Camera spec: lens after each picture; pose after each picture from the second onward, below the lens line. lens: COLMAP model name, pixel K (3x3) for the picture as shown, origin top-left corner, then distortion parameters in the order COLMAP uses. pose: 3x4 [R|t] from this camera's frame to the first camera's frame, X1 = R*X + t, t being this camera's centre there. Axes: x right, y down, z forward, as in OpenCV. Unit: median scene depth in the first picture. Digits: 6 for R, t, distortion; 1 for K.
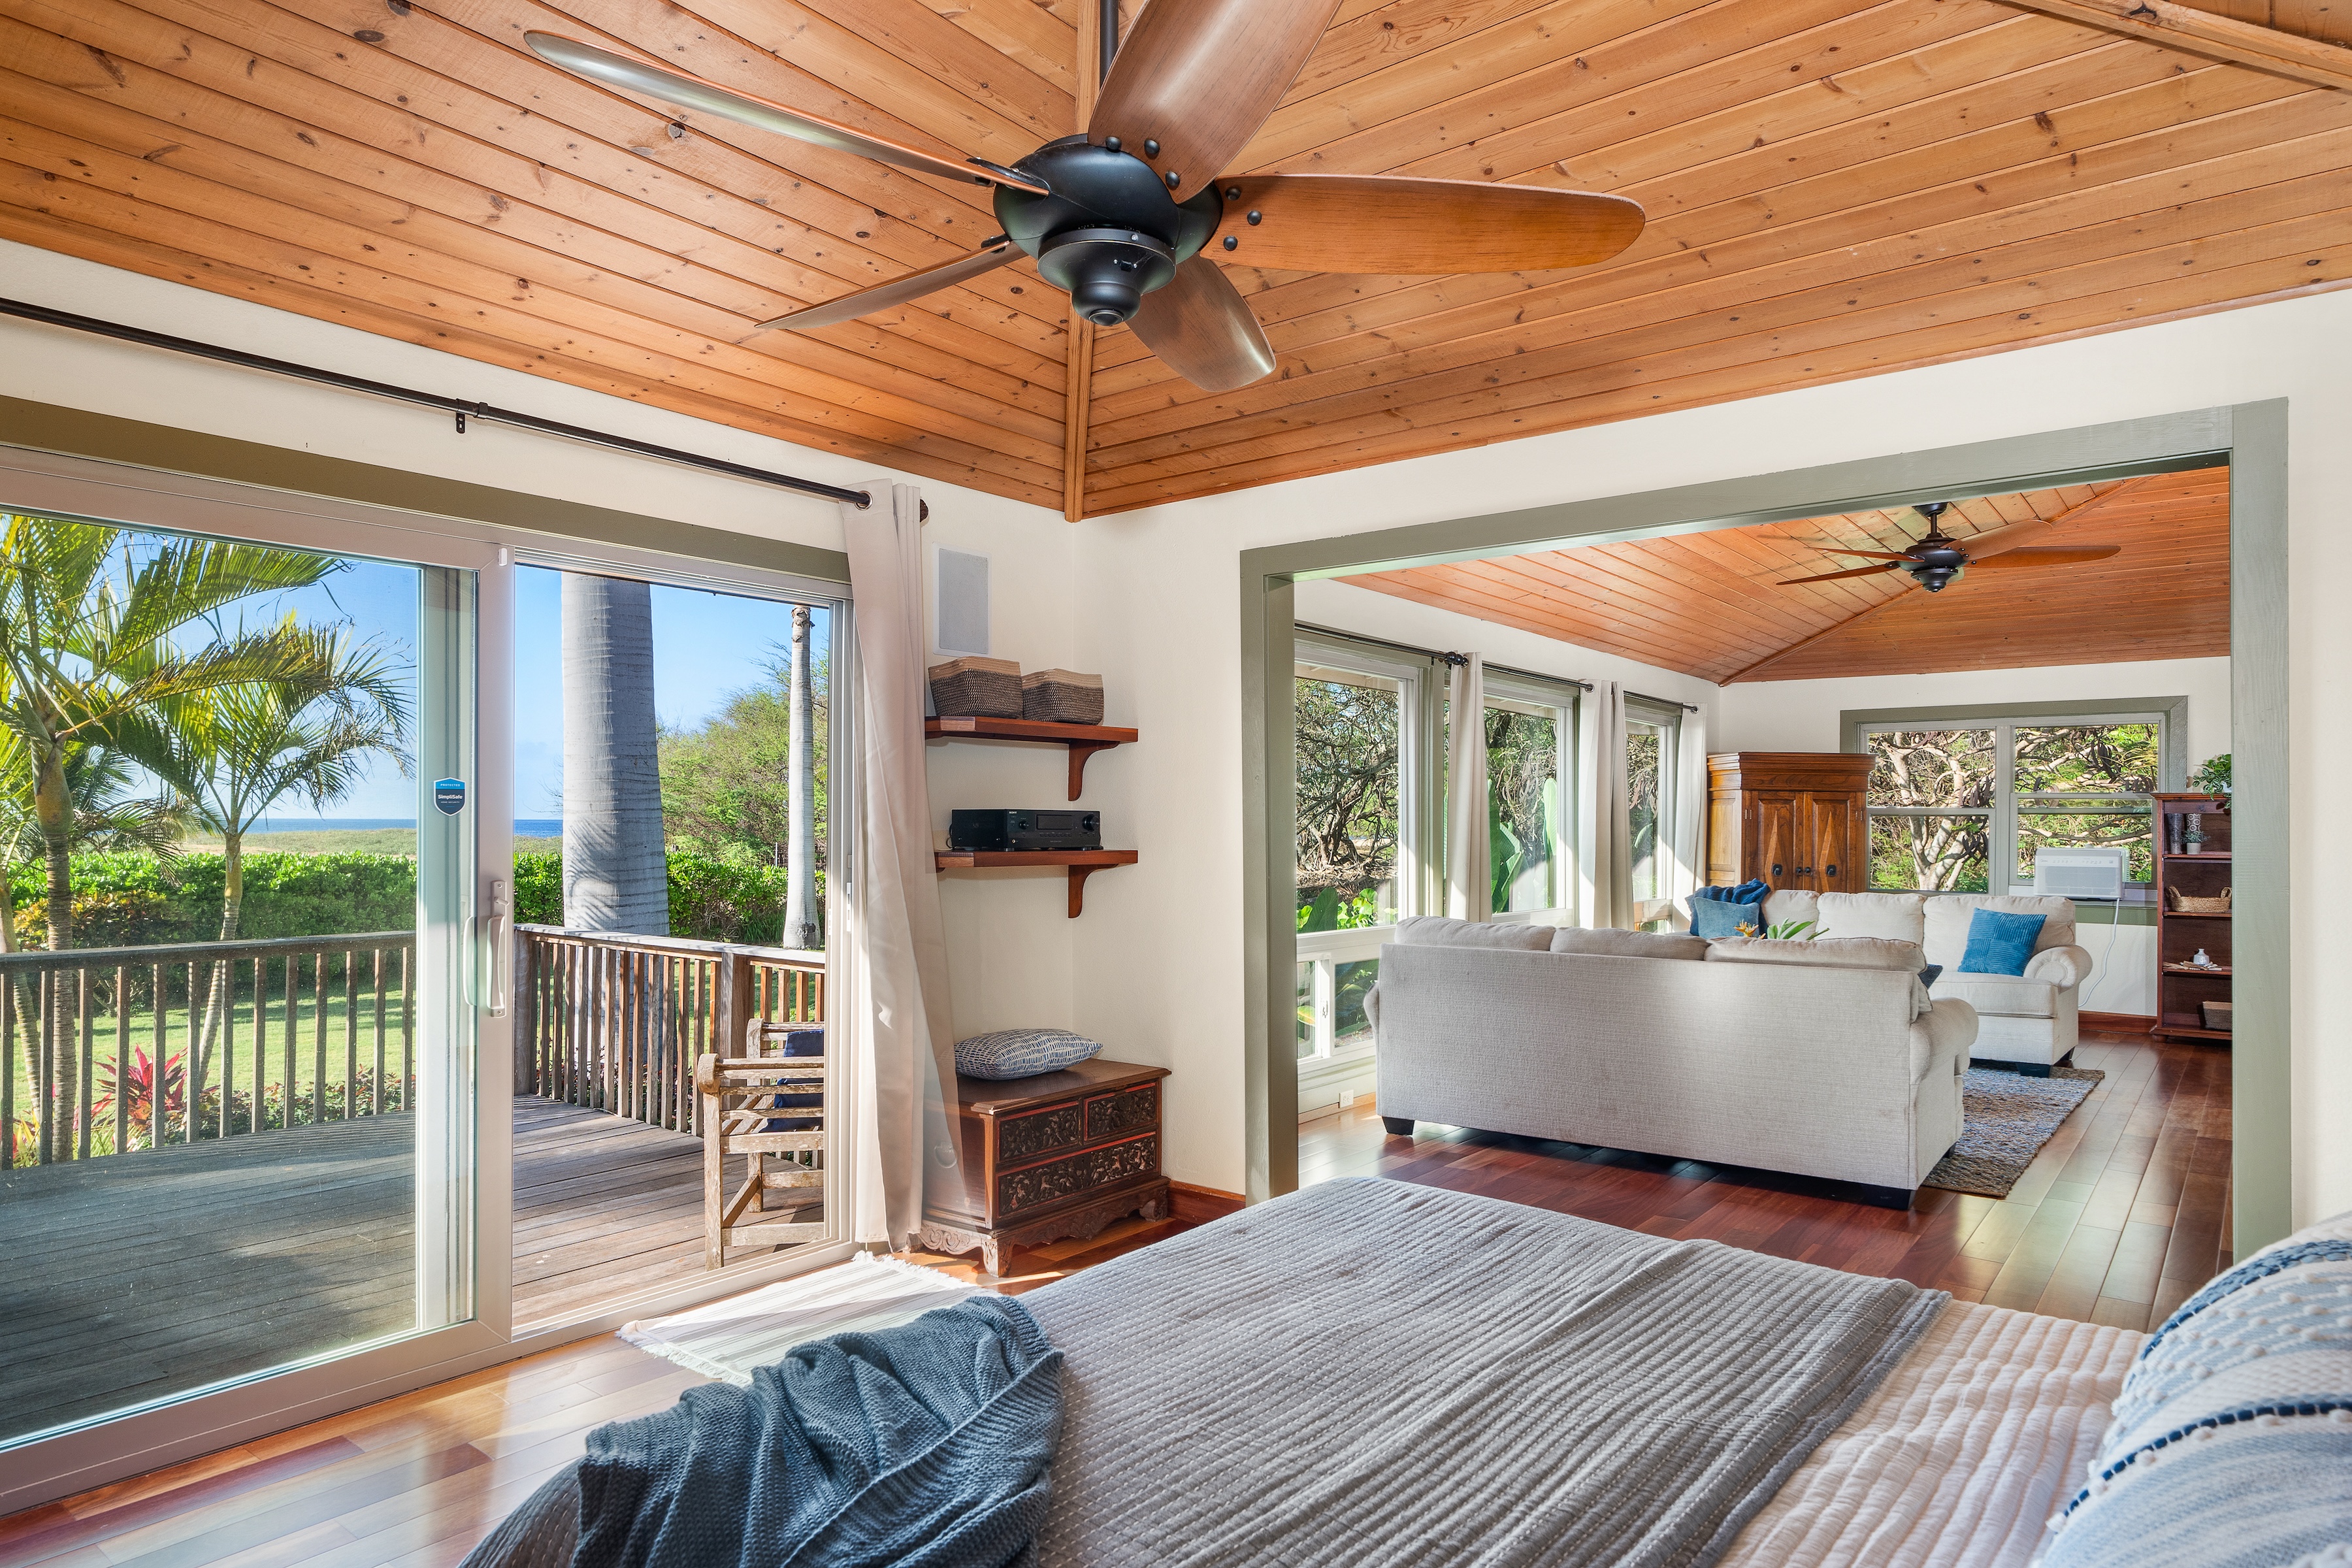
lens RADIAL K [[1360.1, 0, 1165.2], [0, 1360.1, 808.5], [0, 0, 1]] dist [-0.001219, 0.000251]
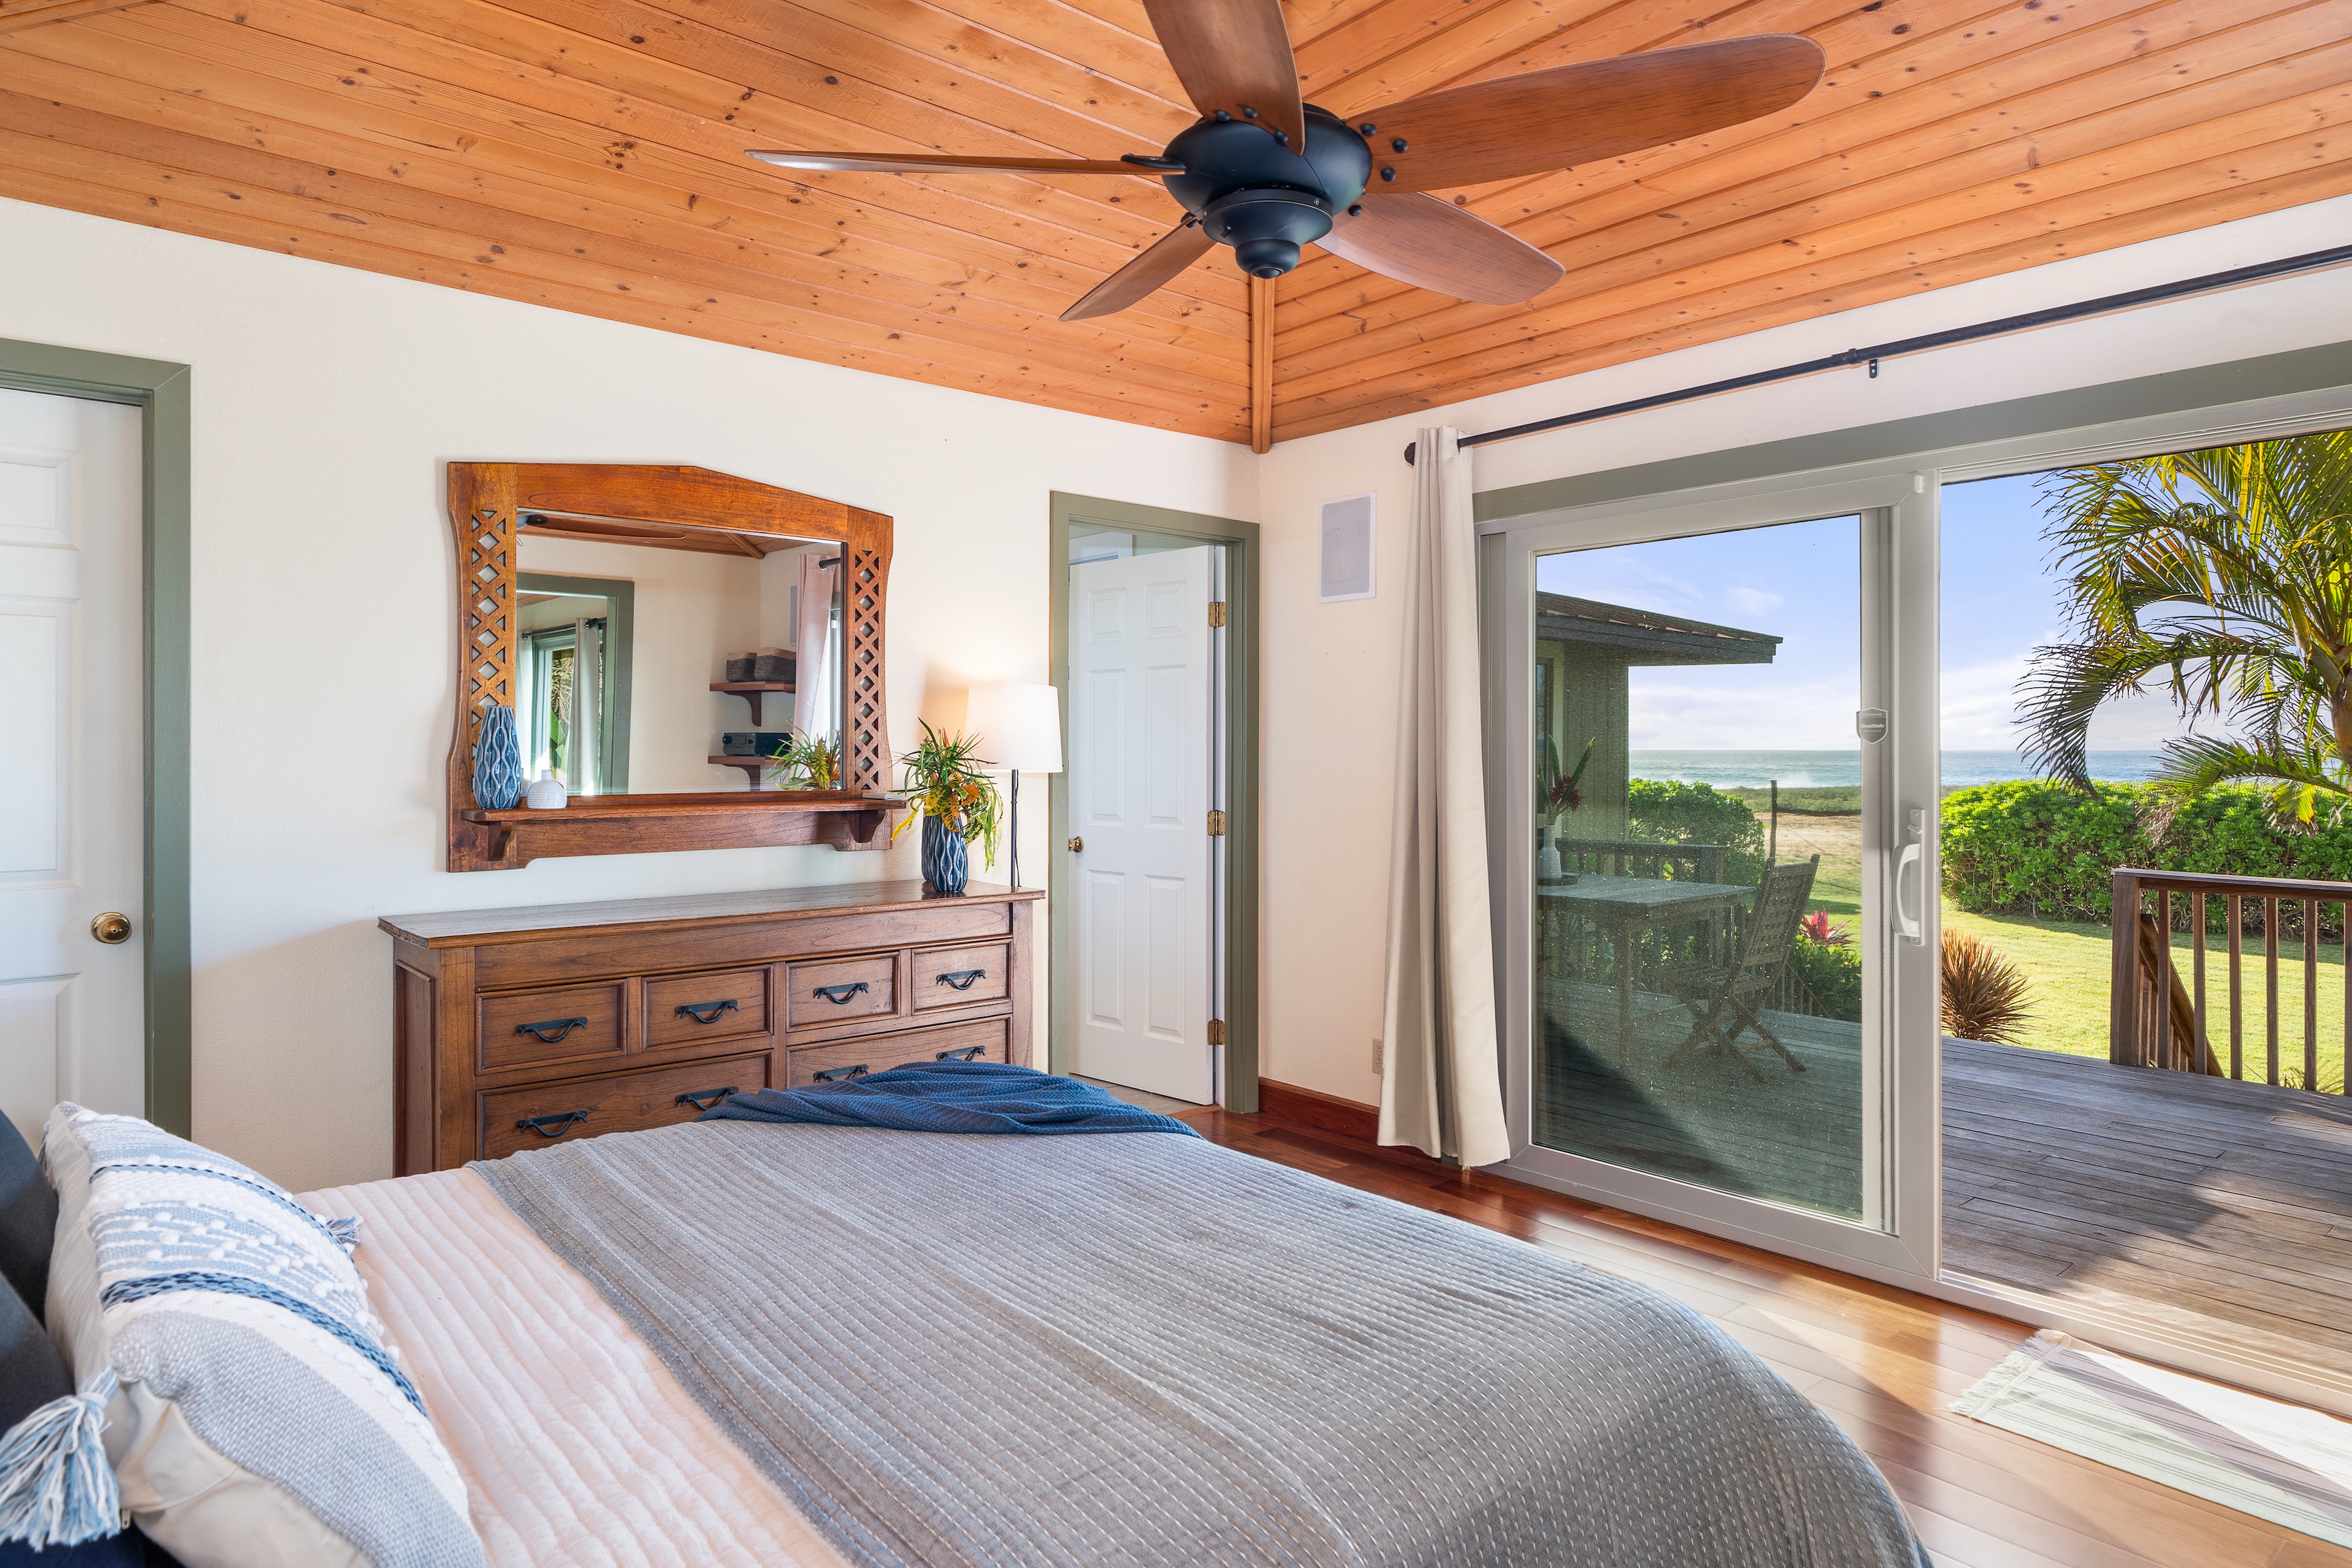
lens RADIAL K [[1360.1, 0, 1195.7], [0, 1360.1, 730.8], [0, 0, 1]] dist [-0.001219, 0.000251]
pose [[-0.153589, -0.015883, -0.988007, 0.233507], [0.006793, 0.999830, -0.017129, 0.003974], [0.988111, -0.009342, -0.153456, 0.254841]]
